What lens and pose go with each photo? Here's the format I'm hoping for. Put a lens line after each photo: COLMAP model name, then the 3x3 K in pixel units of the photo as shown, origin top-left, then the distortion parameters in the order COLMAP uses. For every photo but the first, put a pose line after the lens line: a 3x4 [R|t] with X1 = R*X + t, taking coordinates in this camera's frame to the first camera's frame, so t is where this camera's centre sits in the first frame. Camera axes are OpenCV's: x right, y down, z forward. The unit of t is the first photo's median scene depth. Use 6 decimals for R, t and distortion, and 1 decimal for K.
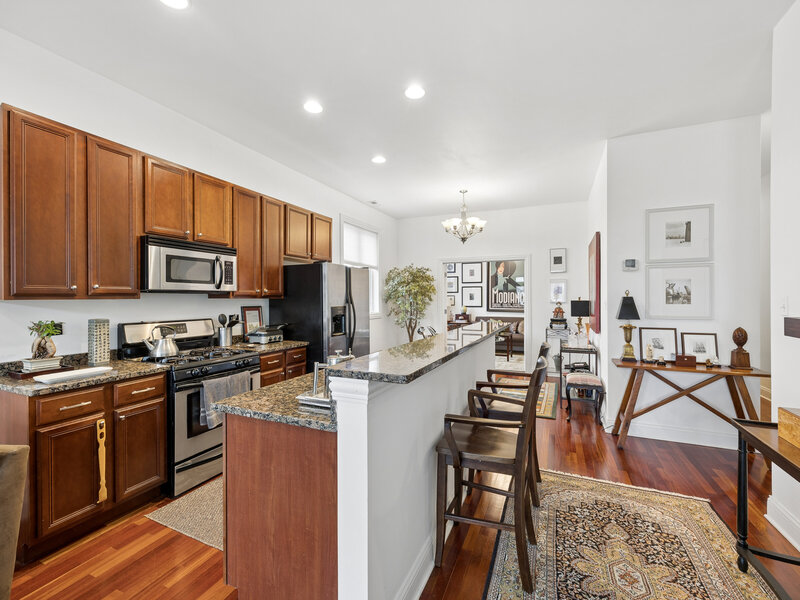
lens RADIAL K [[350.2, 0, 402.7], [0, 350.2, 297.7], [0, 0, 1]] dist [0.001195, 0.000504]
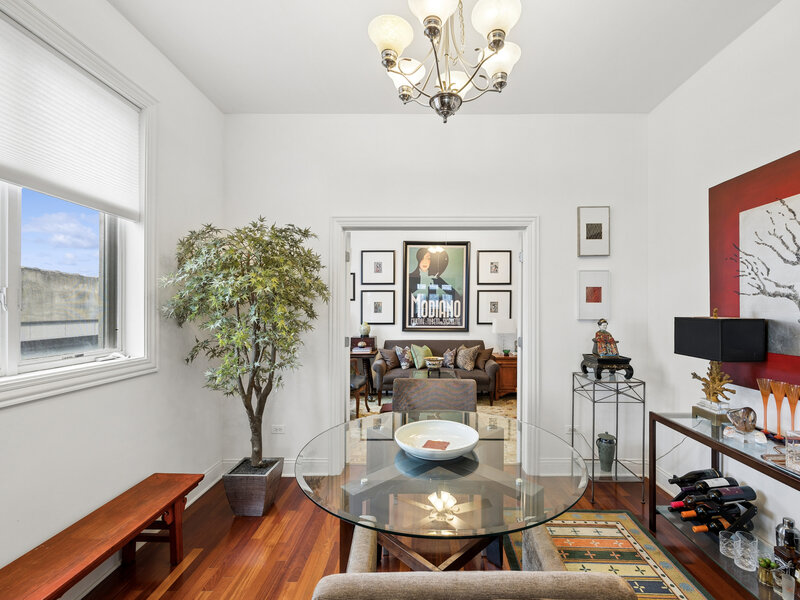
lens RADIAL K [[343.9, 0, 419.1], [0, 343.9, 308.3], [0, 0, 1]] dist [0.000013, 0.000054]
pose [[0.915876, 0.000958, 0.401460, 0.060612], [-0.001105, 0.999999, 0.000136, -0.003474], [-0.401459, -0.000568, 0.915877, 1.058363]]
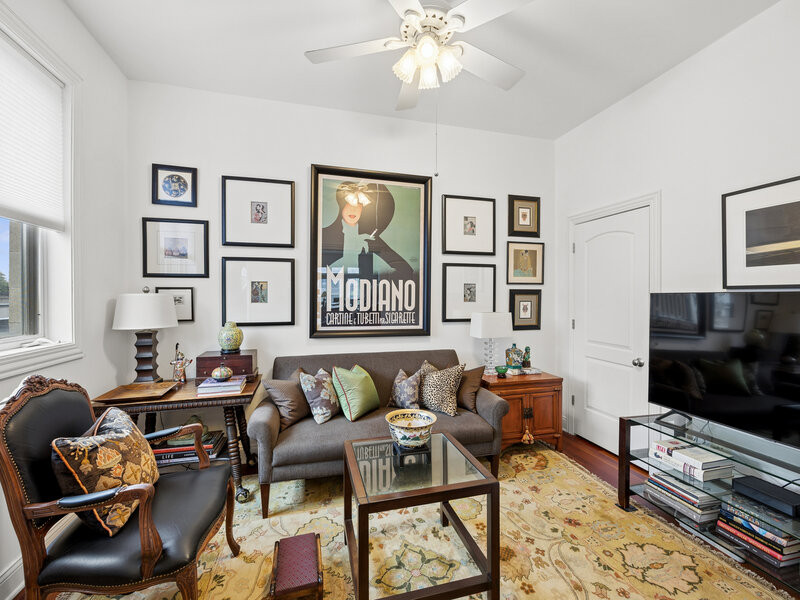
lens RADIAL K [[346.6, 0, 401.6], [0, 346.6, 302.2], [0, 0, 1]] dist [-0.000845, 0.000002]
pose [[0.773945, -0.008201, 0.633200, 0.252481], [-0.002544, 0.999868, 0.016060, 0.002125], [-0.633248, -0.014041, 0.773822, 1.698740]]
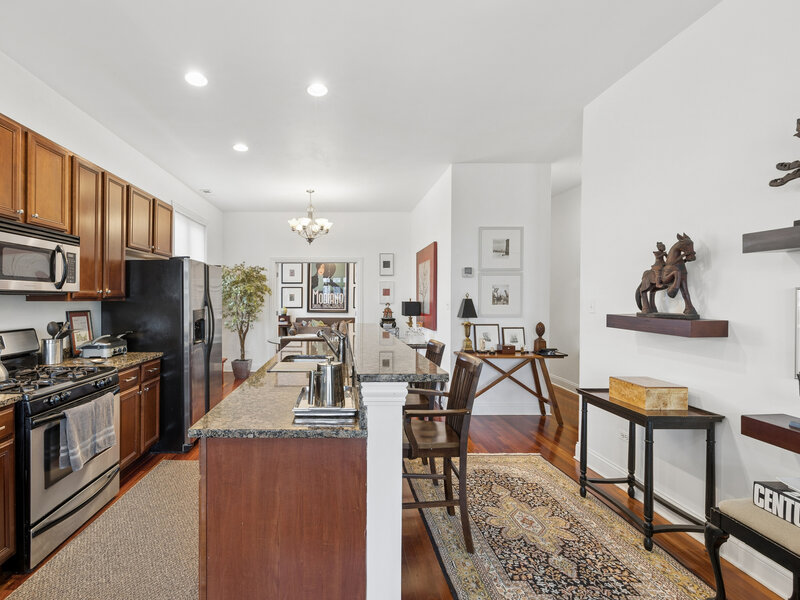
lens RADIAL K [[369.4, 0, 336.7], [0, 369.4, 299.9], [0, 0, 1]] dist [-0.007074, -0.000153]
pose [[0.918183, -0.001414, 0.396153, -0.234639], [-0.000706, 0.999986, 0.005206, -0.004573], [-0.396155, -0.005060, 0.918170, 0.024426]]
